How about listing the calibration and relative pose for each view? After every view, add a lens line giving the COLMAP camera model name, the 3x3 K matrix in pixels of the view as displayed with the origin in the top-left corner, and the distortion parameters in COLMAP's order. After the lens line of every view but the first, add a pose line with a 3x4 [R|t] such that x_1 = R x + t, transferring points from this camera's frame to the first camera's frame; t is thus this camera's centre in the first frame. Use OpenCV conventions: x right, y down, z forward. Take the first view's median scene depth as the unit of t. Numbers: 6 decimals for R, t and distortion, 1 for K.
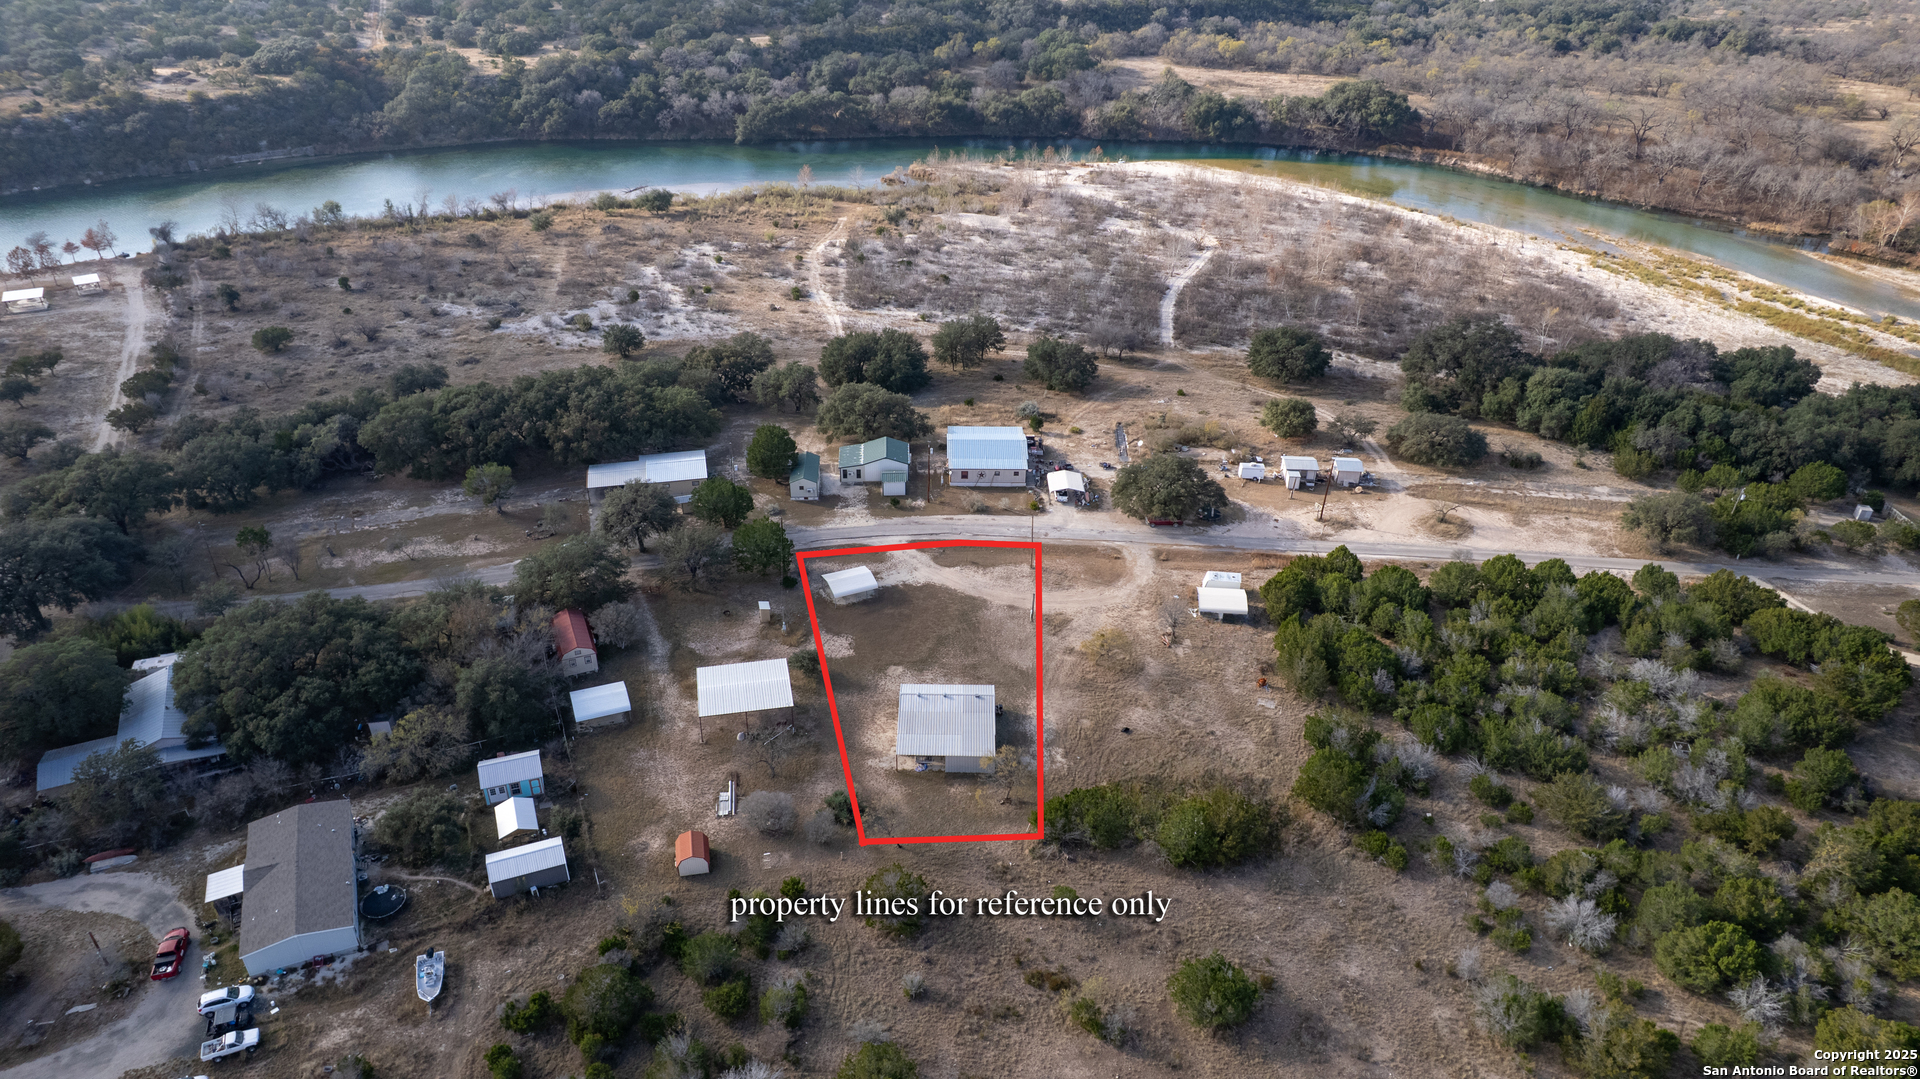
lens RADIAL K [[1231.6, 0, 961.6], [0, 1231.6, 546.3], [0, 0, 1]] dist [-0.093219, 0.089024]
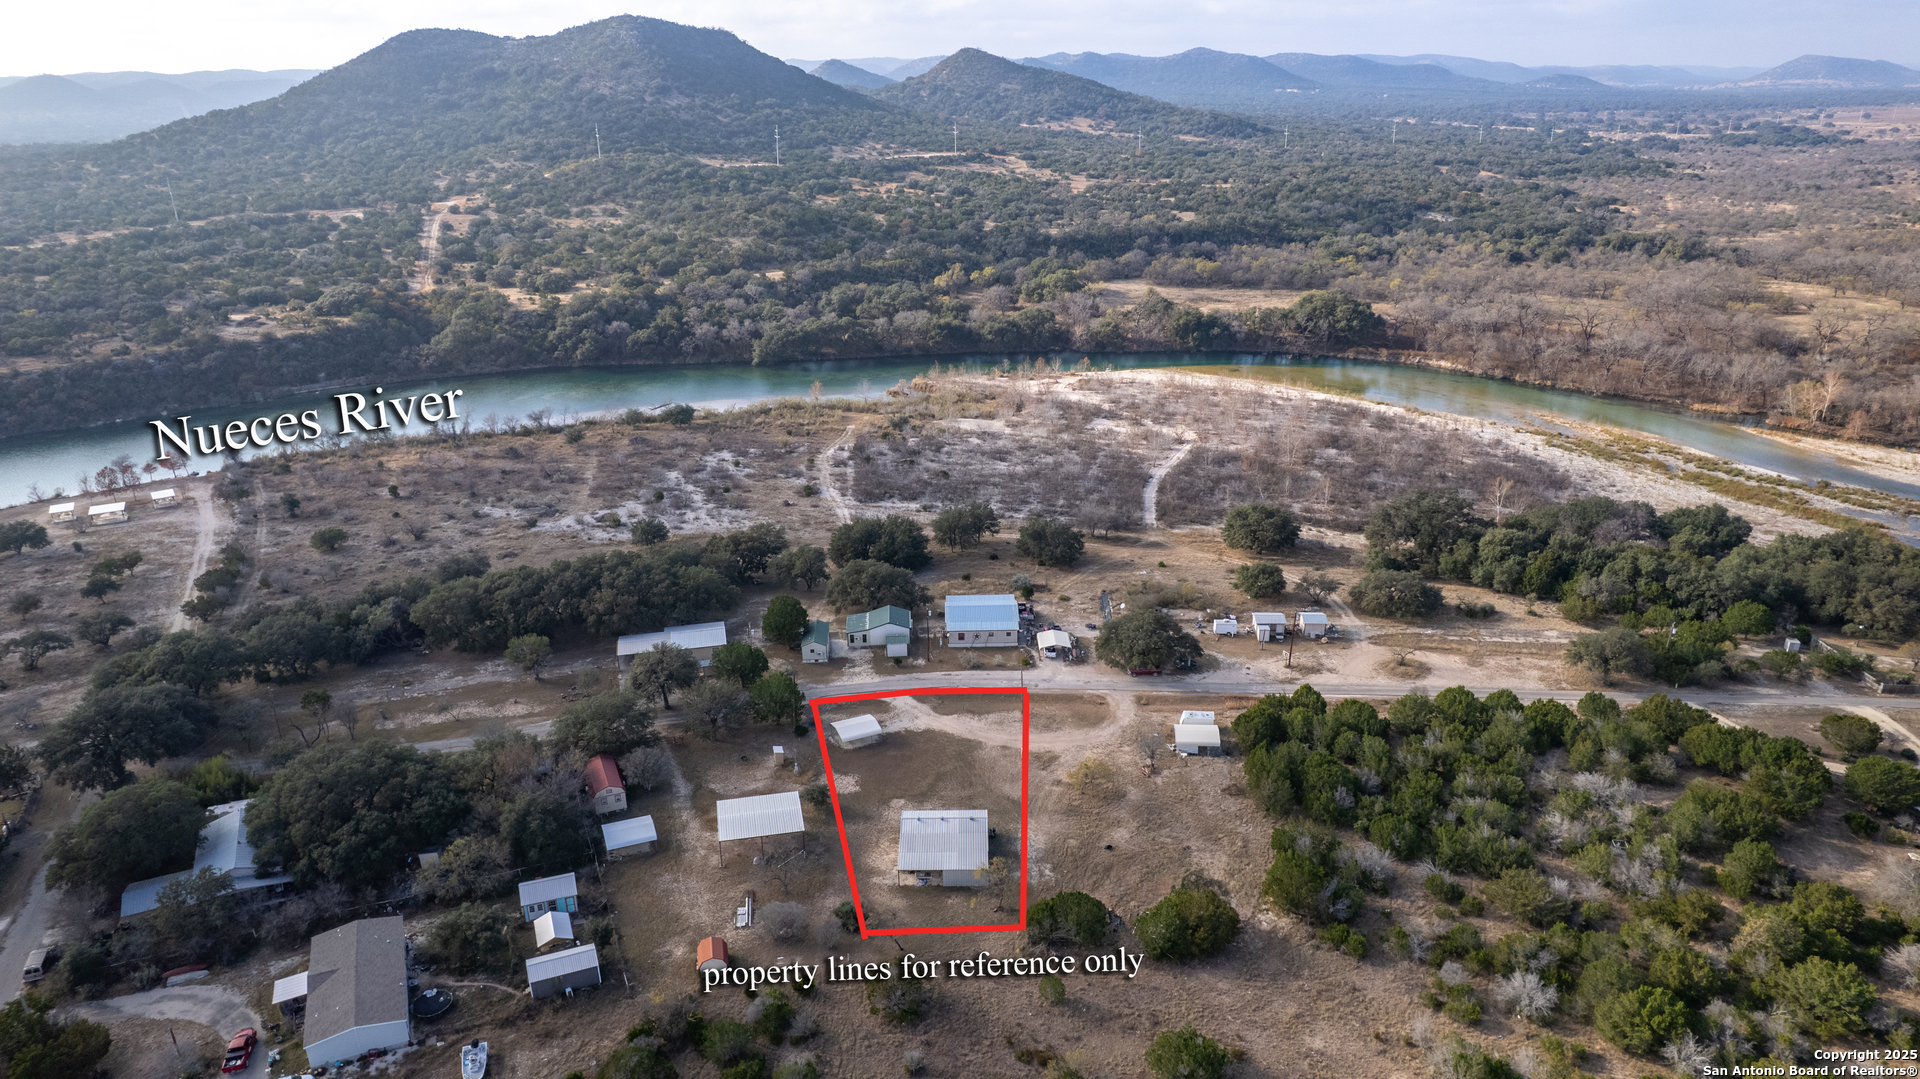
lens RADIAL K [[1231.6, 0, 961.6], [0, 1231.6, 546.3], [0, 0, 1]] dist [-0.093219, 0.089024]
pose [[0.999555, -0.028014, -0.010208, 0.015748], [0.025762, 0.983822, -0.177286, 0.055066], [0.015009, 0.176944, 0.984107, -0.088664]]
